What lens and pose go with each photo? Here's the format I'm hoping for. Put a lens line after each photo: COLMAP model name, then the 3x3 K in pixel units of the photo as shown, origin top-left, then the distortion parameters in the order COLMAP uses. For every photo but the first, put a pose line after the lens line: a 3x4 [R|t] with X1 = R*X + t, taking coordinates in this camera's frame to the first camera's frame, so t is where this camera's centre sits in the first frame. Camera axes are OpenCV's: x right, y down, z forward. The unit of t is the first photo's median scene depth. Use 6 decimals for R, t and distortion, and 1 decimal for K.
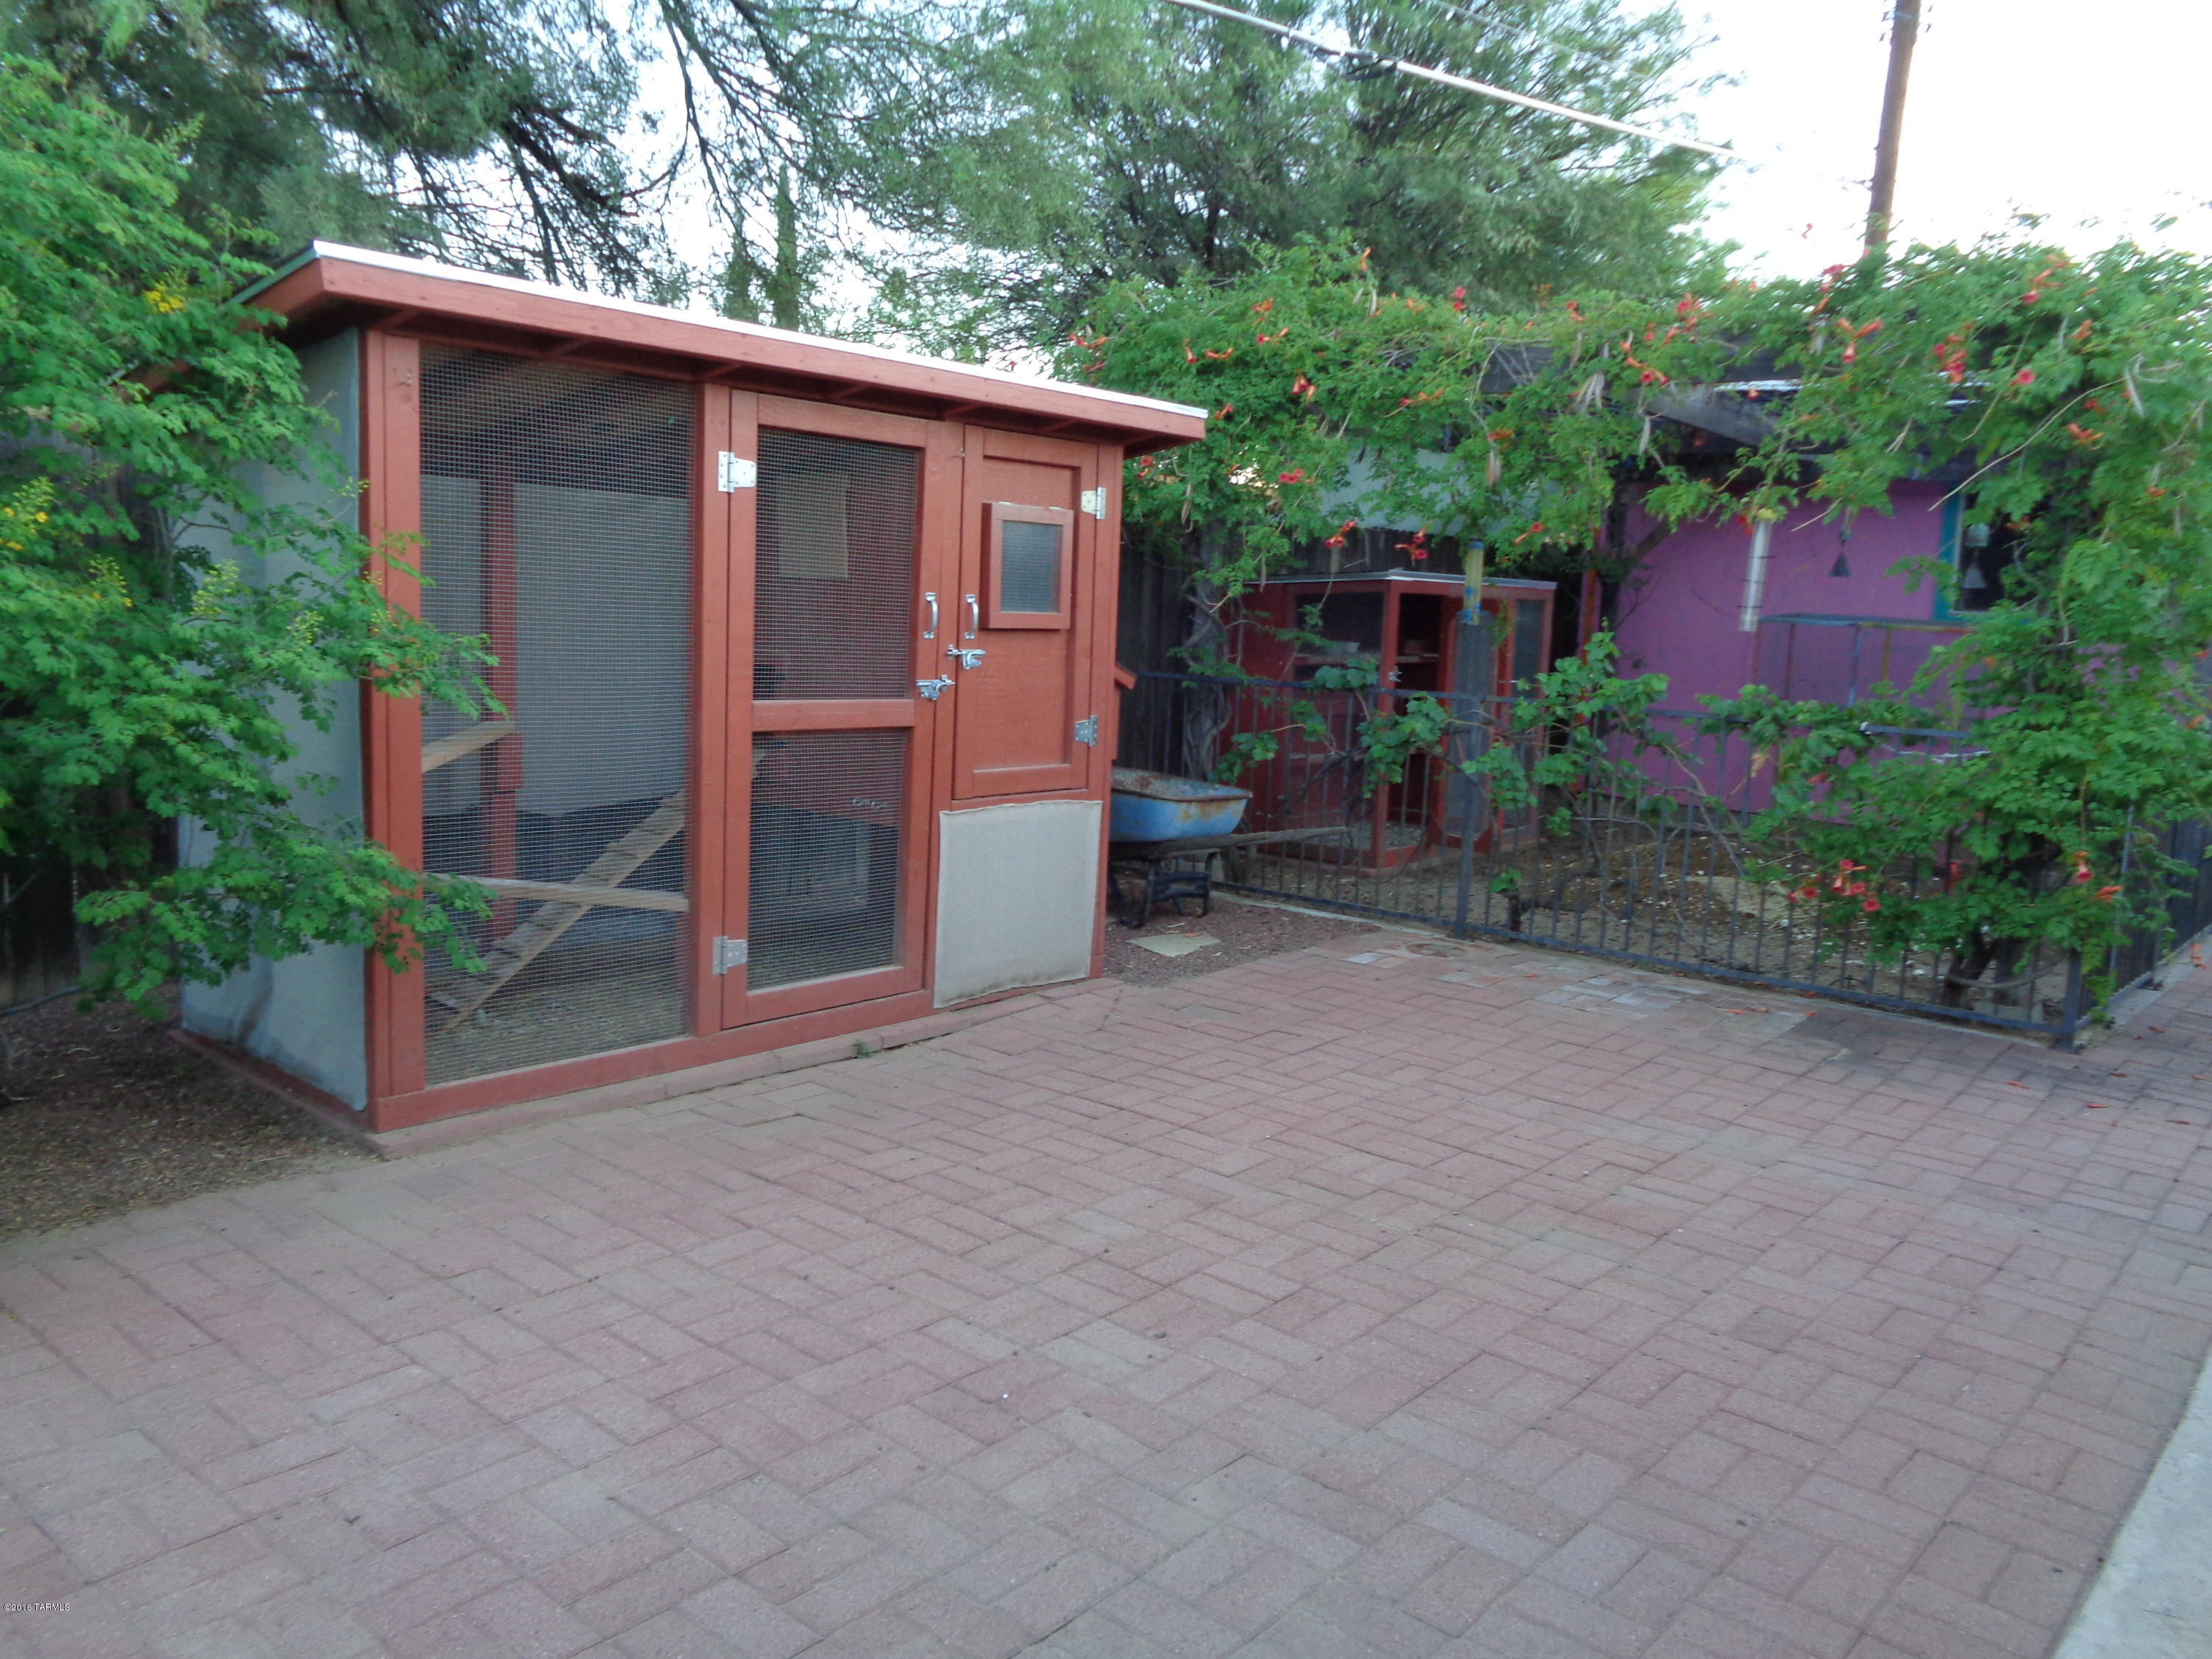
lens RADIAL K [[1655.0, 0, 1122.6], [0, 1655.0, 829.9], [0, 0, 1]] dist [0.006308, 0.001381]
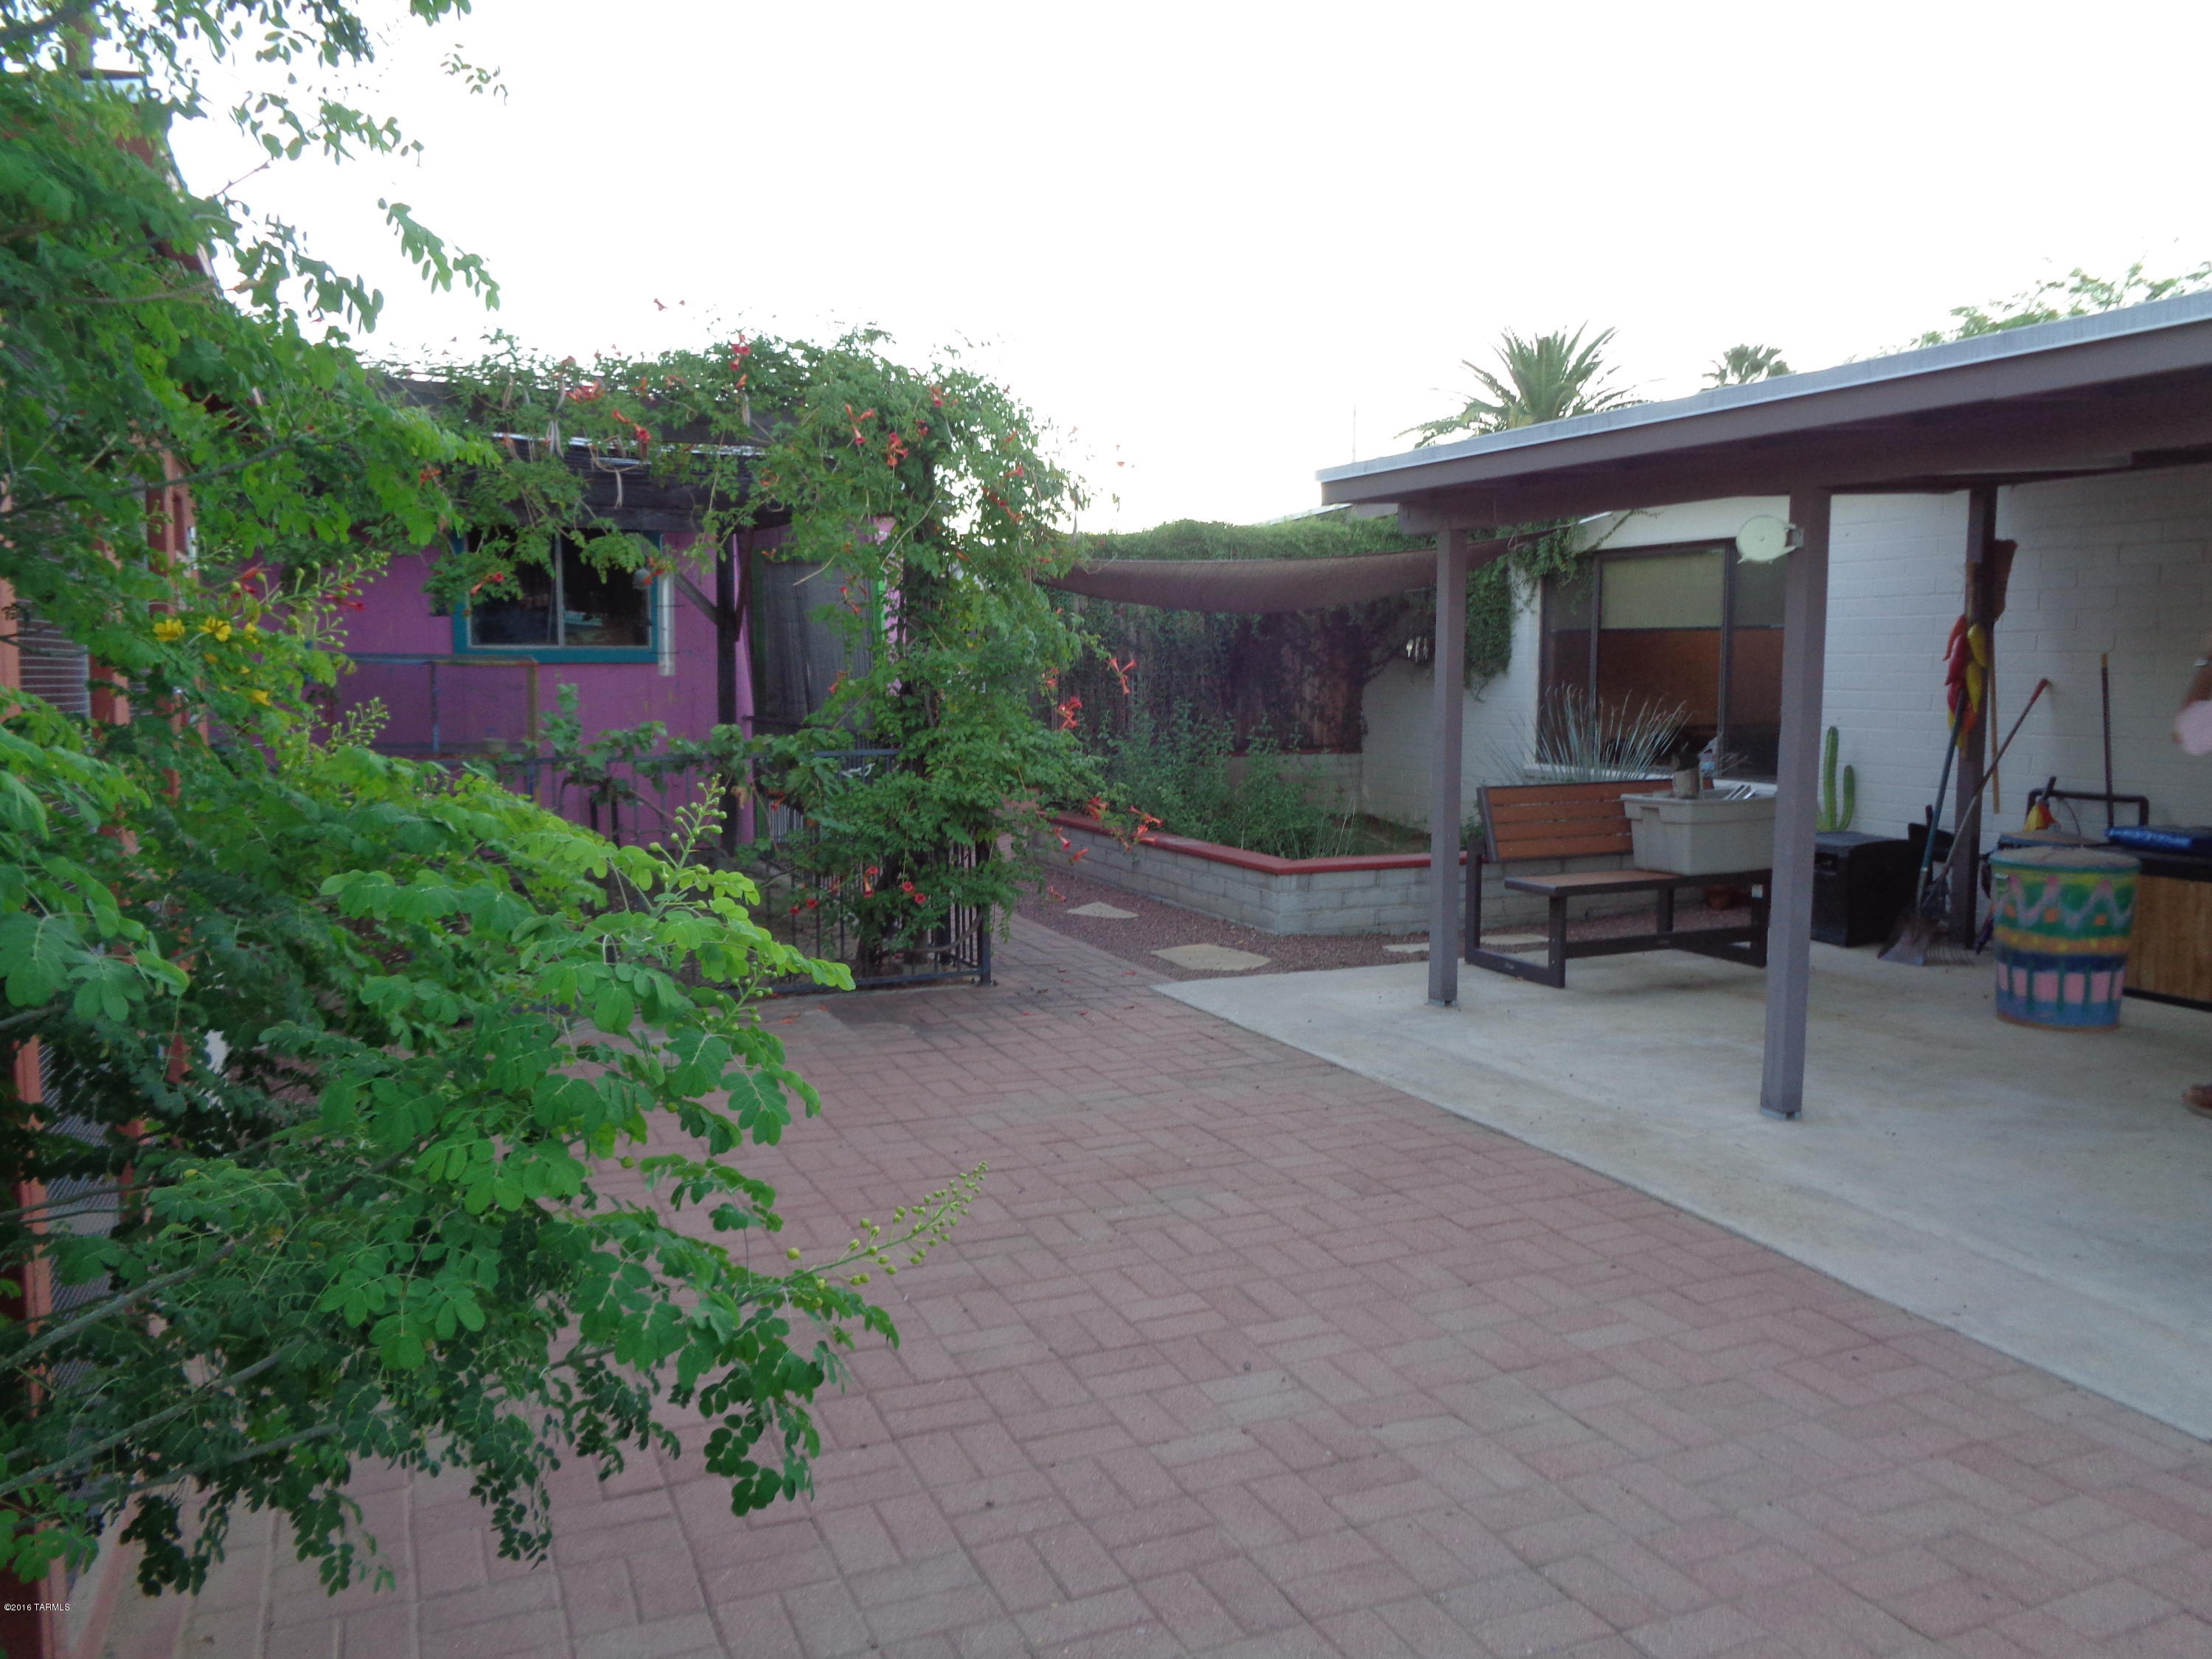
lens RADIAL K [[1655.0, 0, 1112.2], [0, 1655.0, 813.5], [0, 0, 1]] dist [0.006308, 0.001381]
pose [[0.429242, -0.124005, 0.894636, -0.548415], [0.142936, 0.987374, 0.068279, -0.076899], [-0.891808, 0.098568, 0.441547, 0.342688]]
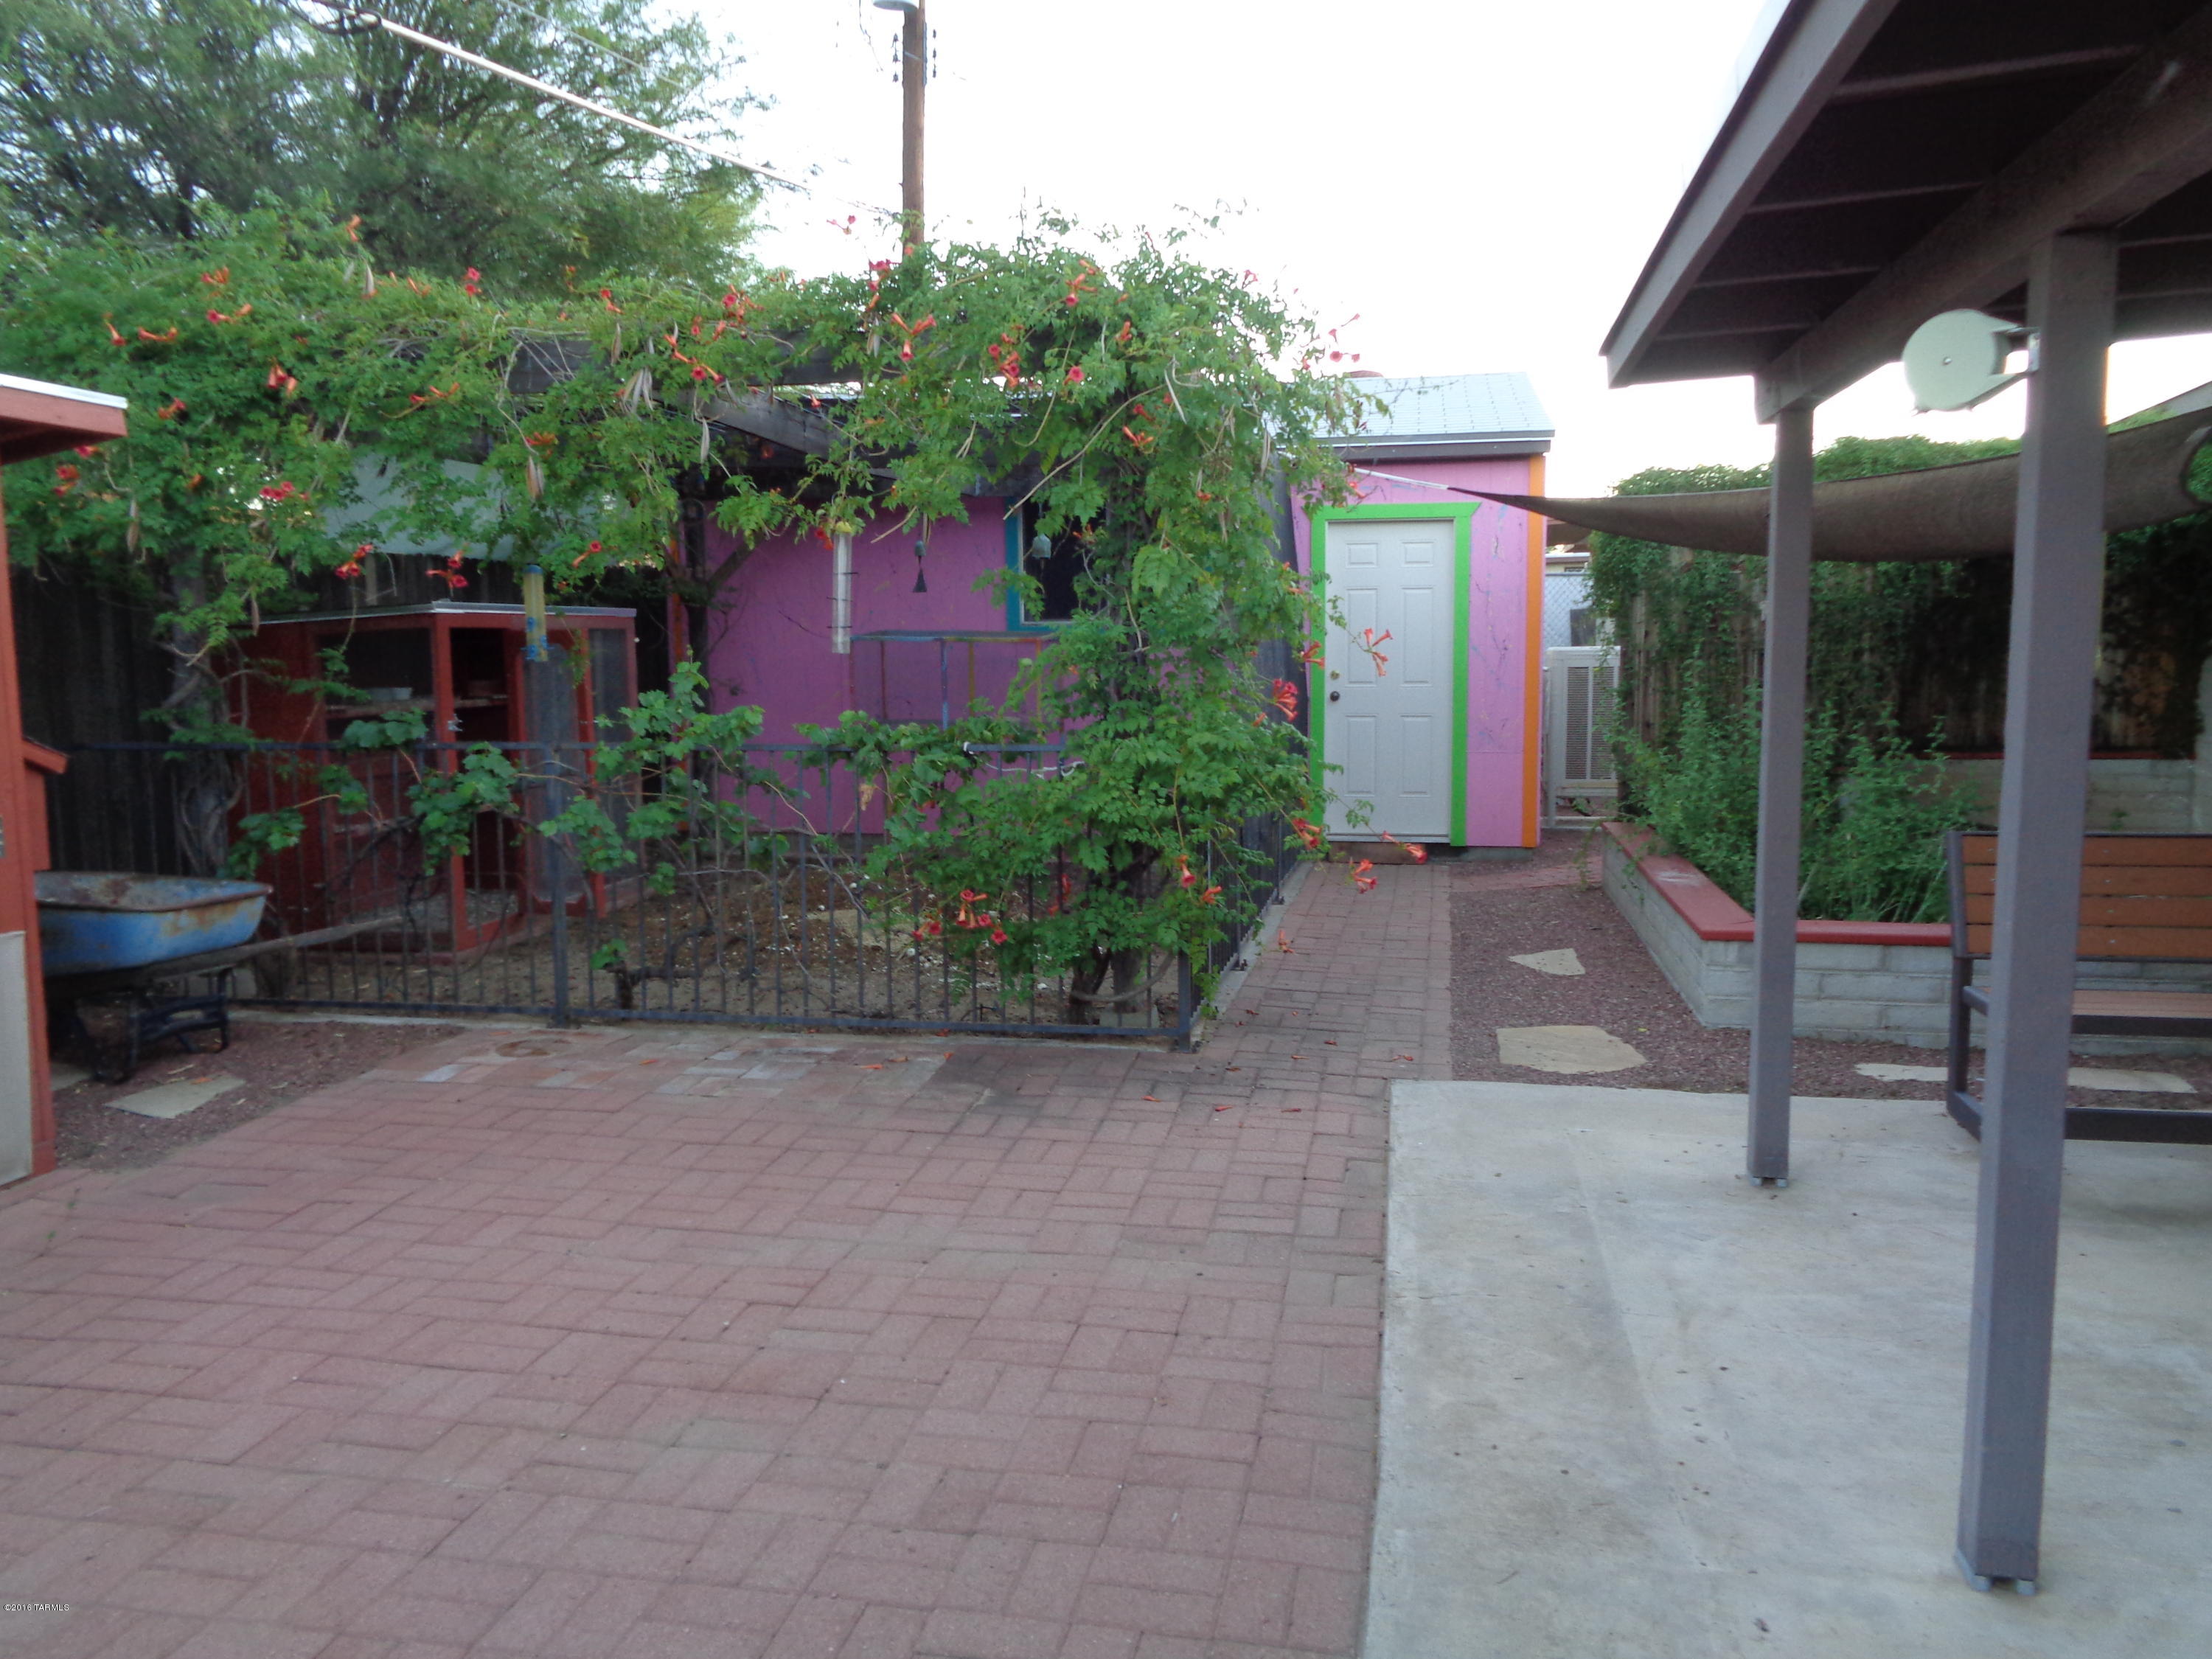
lens RADIAL K [[1655.0, 0, 1110.9], [0, 1655.0, 822.6], [0, 0, 1]] dist [0.006308, 0.001381]
pose [[0.866993, -0.102836, 0.487594, 0.055768], [0.112621, 0.993594, 0.009303, -0.019935], [-0.485428, 0.046848, 0.873021, 0.143036]]
